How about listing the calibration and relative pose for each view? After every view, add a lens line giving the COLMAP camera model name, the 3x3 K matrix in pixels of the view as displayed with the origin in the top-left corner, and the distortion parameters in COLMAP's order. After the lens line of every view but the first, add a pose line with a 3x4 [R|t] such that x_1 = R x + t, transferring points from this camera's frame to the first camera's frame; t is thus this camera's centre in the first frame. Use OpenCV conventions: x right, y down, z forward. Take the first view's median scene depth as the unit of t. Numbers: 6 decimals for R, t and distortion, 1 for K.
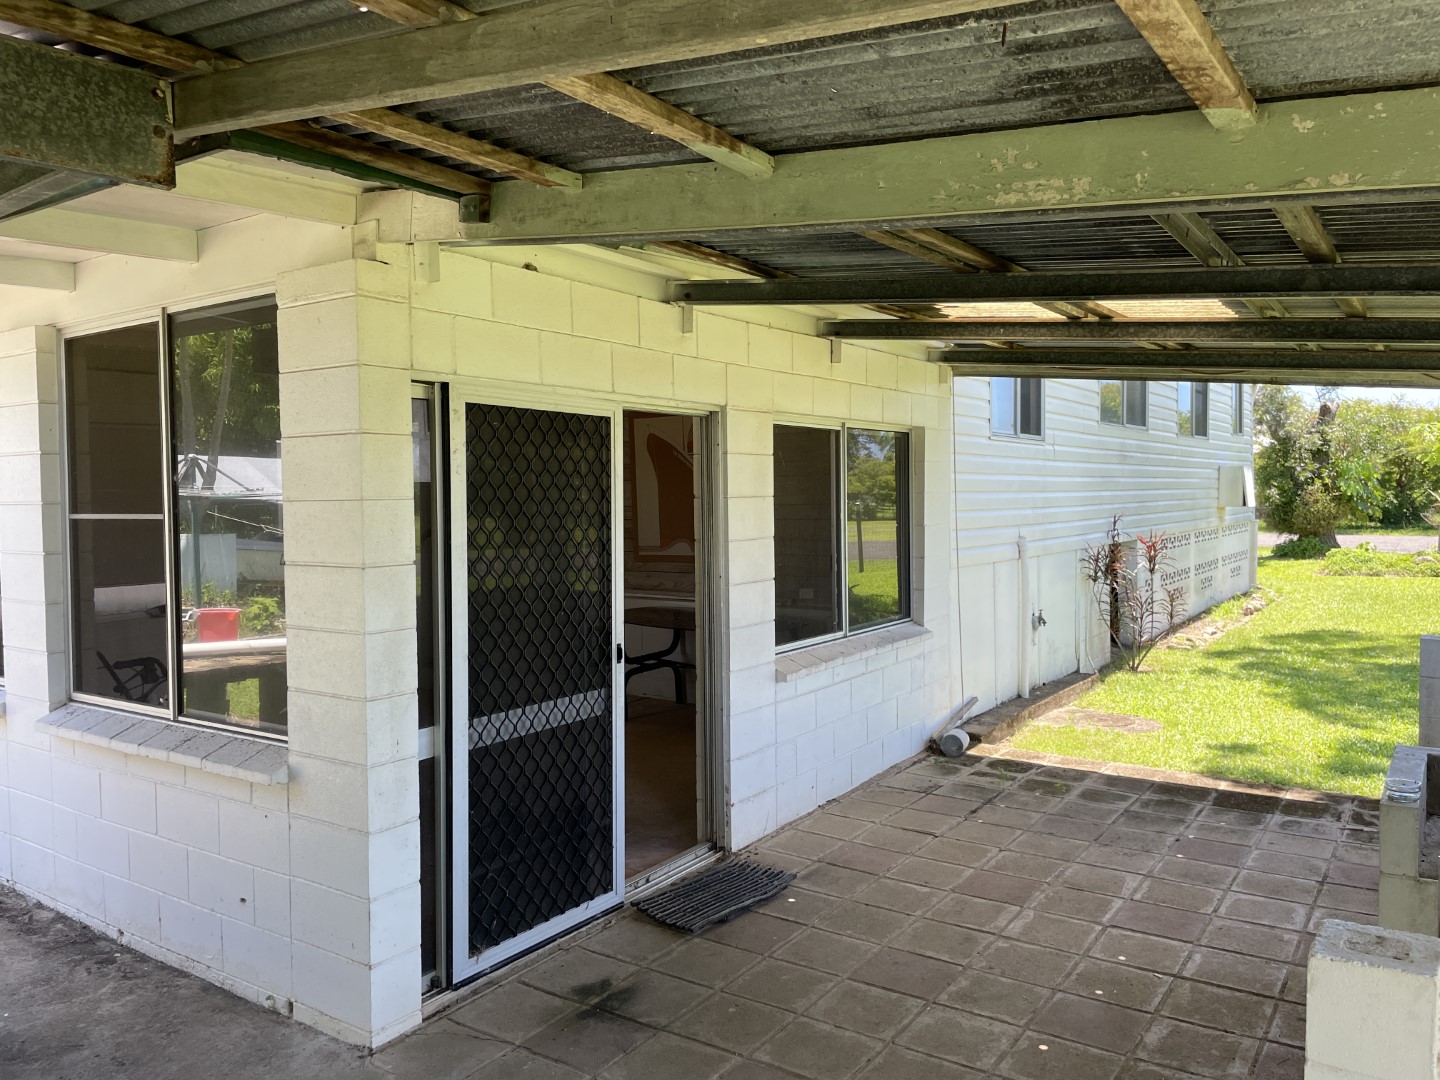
lens RADIAL K [[1095.2, 0, 716.7], [0, 1095.2, 537.5], [0, 0, 1]] dist [0.048711, -0.047679]
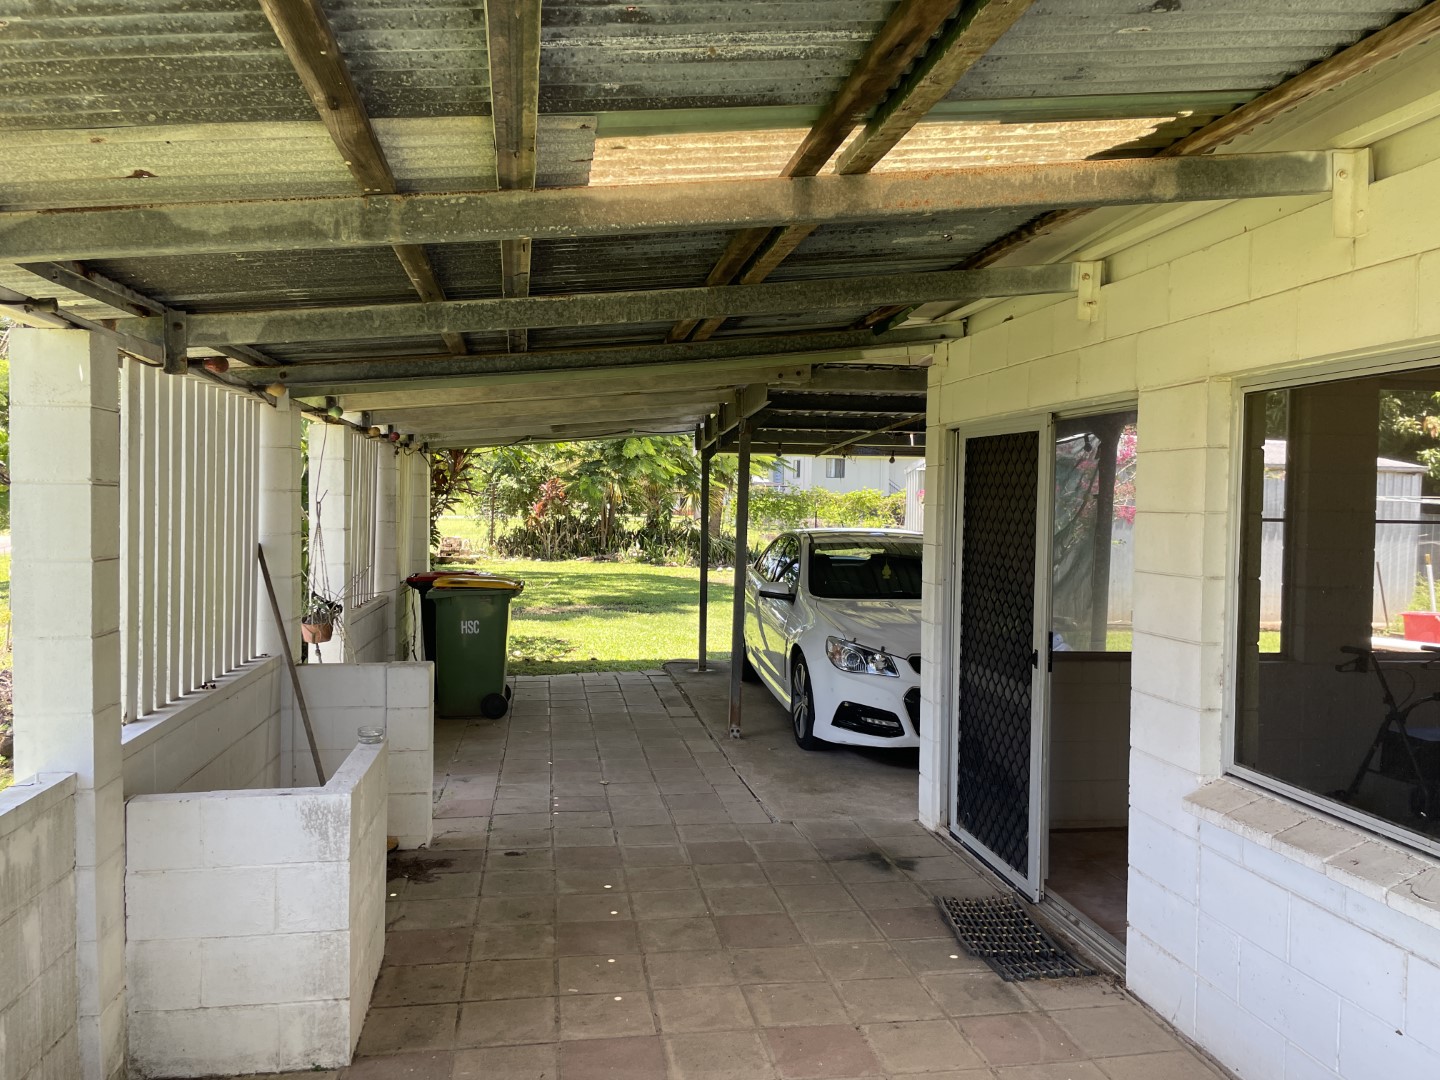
lens RADIAL K [[1095.2, 0, 728.9], [0, 1095.2, 532.6], [0, 0, 1]] dist [0.048711, -0.047679]
pose [[-0.720727, 0.018360, -0.692976, 1.003768], [-0.041240, 0.996743, 0.069300, -0.090678], [0.691991, 0.078525, -0.717622, 1.823992]]
